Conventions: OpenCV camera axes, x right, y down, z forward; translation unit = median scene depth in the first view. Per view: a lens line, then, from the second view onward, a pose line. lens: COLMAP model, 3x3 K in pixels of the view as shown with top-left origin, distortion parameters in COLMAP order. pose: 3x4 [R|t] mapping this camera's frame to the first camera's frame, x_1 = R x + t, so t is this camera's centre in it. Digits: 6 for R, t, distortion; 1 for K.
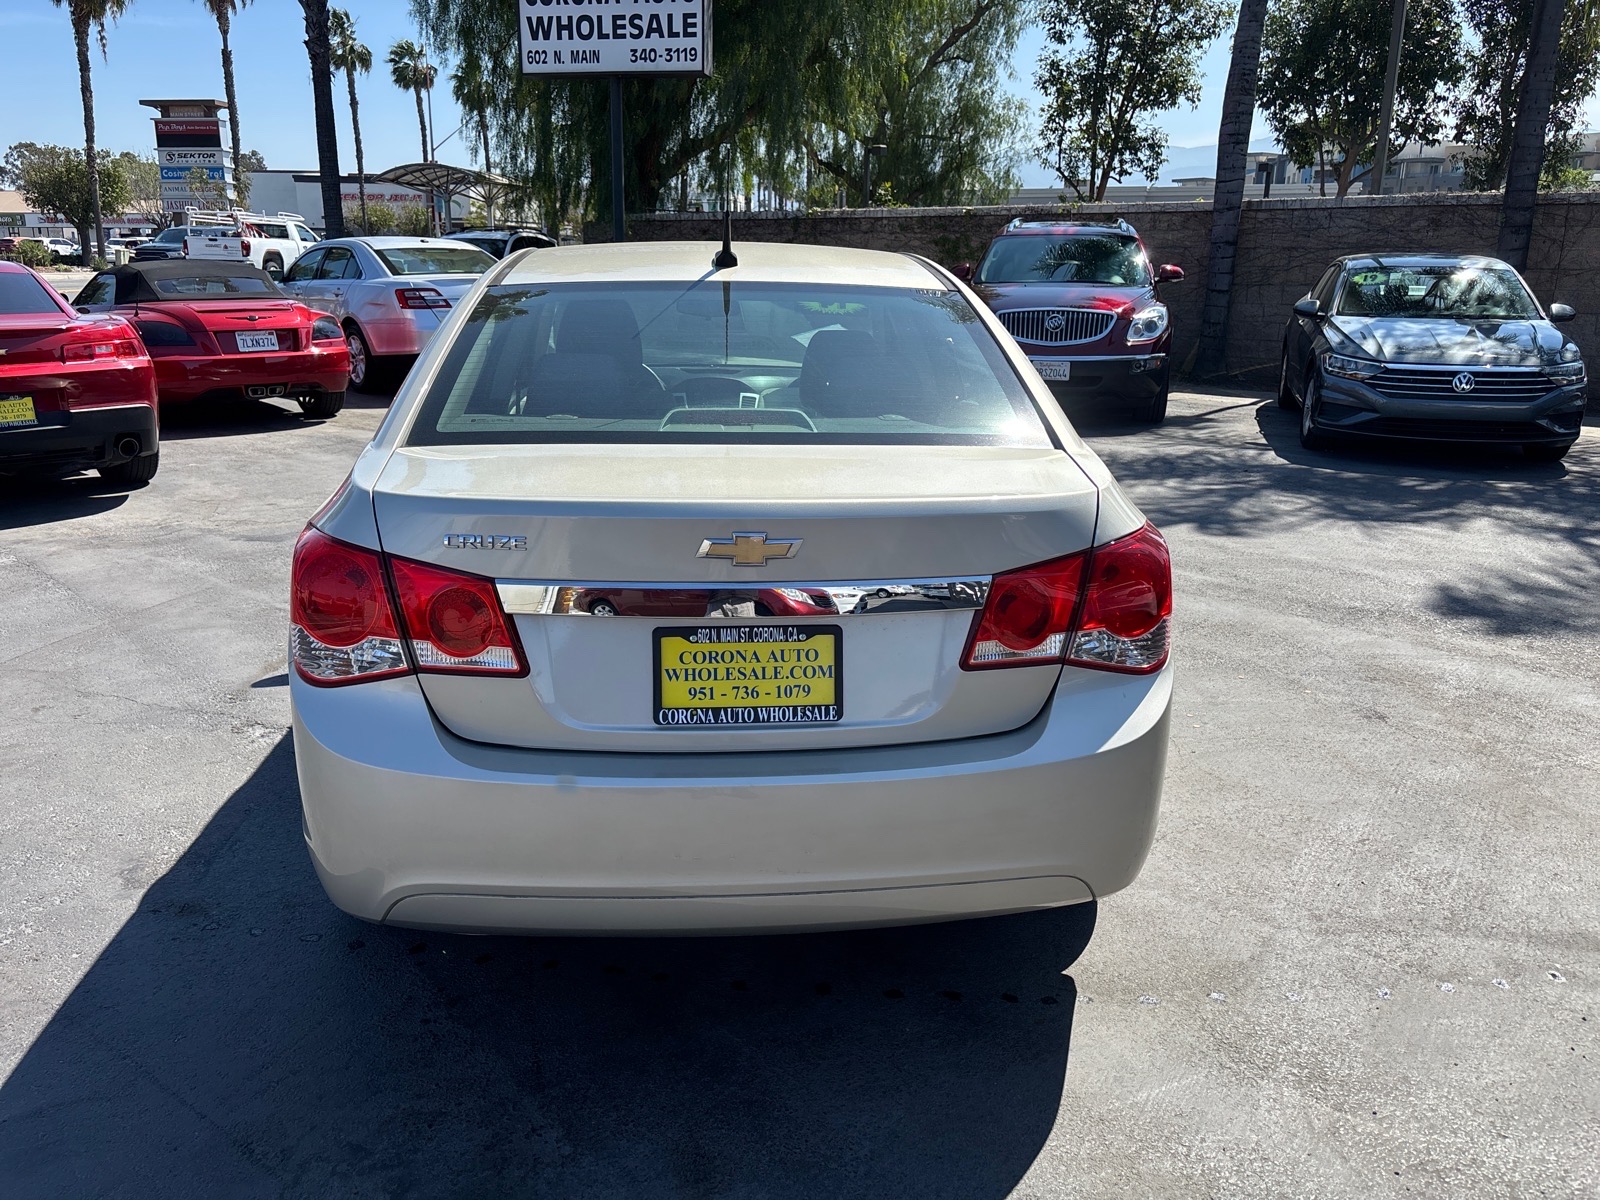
lens RADIAL K [[1213.6, 0, 796.8], [0, 1213.6, 578.3], [0, 0, 1]] dist [0.059093, -0.066006]
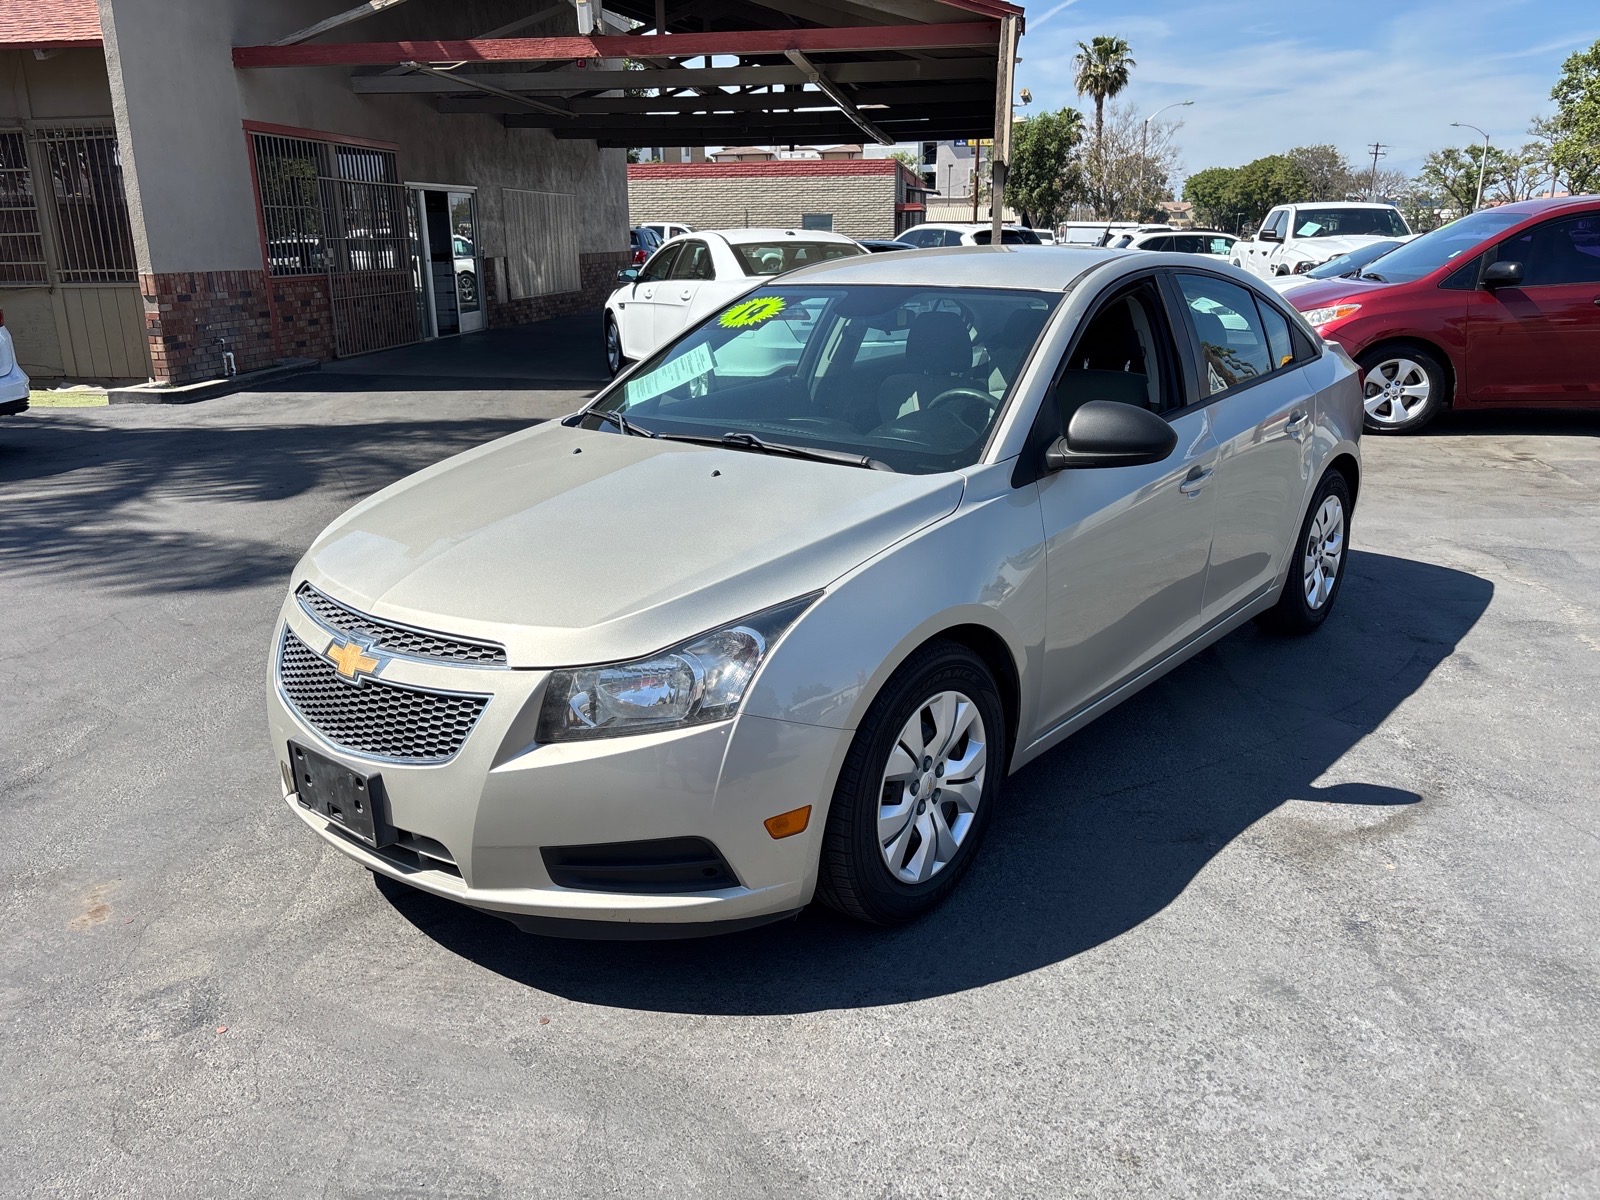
lens RADIAL K [[1183.5, 0, 800.0], [0, 1183.5, 600.0], [0, 0, 1]] dist [0.004359, 0.001504]
pose [[-0.695371, -0.219216, 0.684400, -0.185116], [0.180280, 0.868677, 0.461410, -0.127802], [-0.695671, 0.444235, -0.564533, 0.459698]]
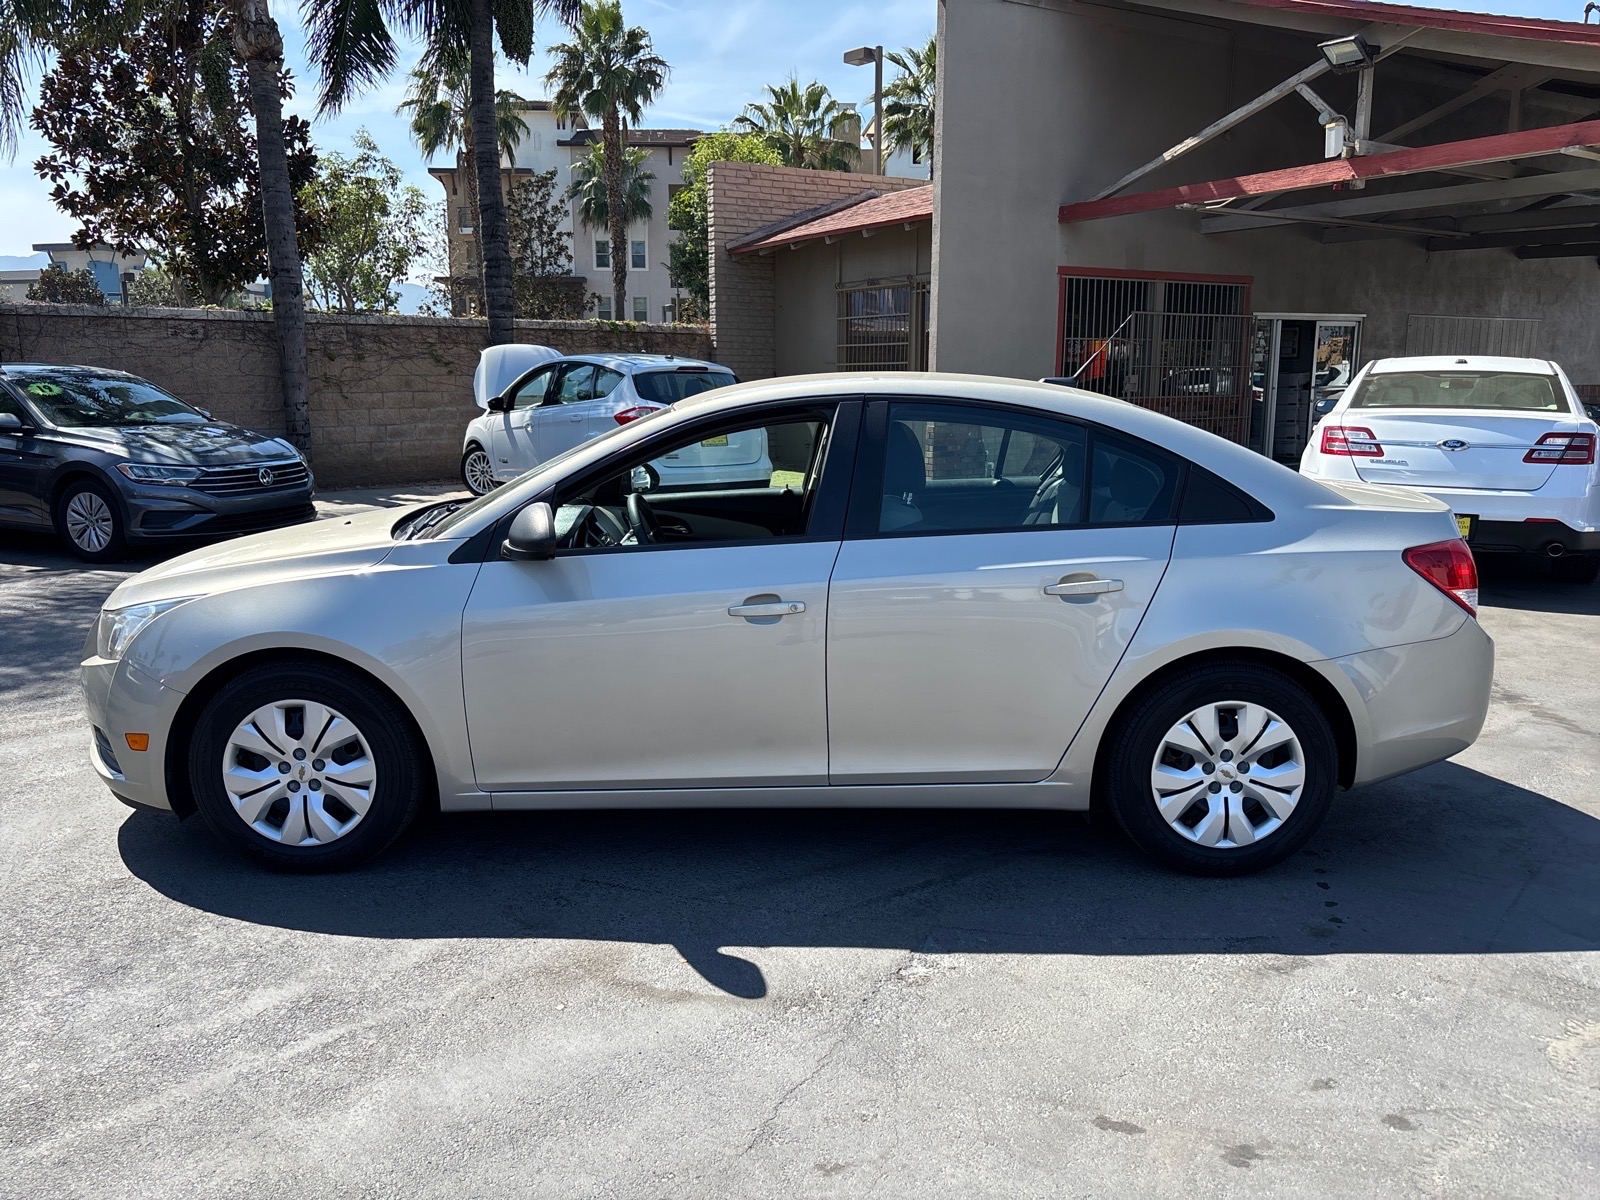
lens RADIAL K [[1183.5, 0, 800.0], [0, 1183.5, 600.0], [0, 0, 1]] dist [0.004359, 0.001504]
pose [[0.099253, -0.203289, 0.974075, -0.290534], [0.255188, 0.951371, 0.172548, -0.065836], [-0.961784, 0.231447, 0.146303, 0.226690]]
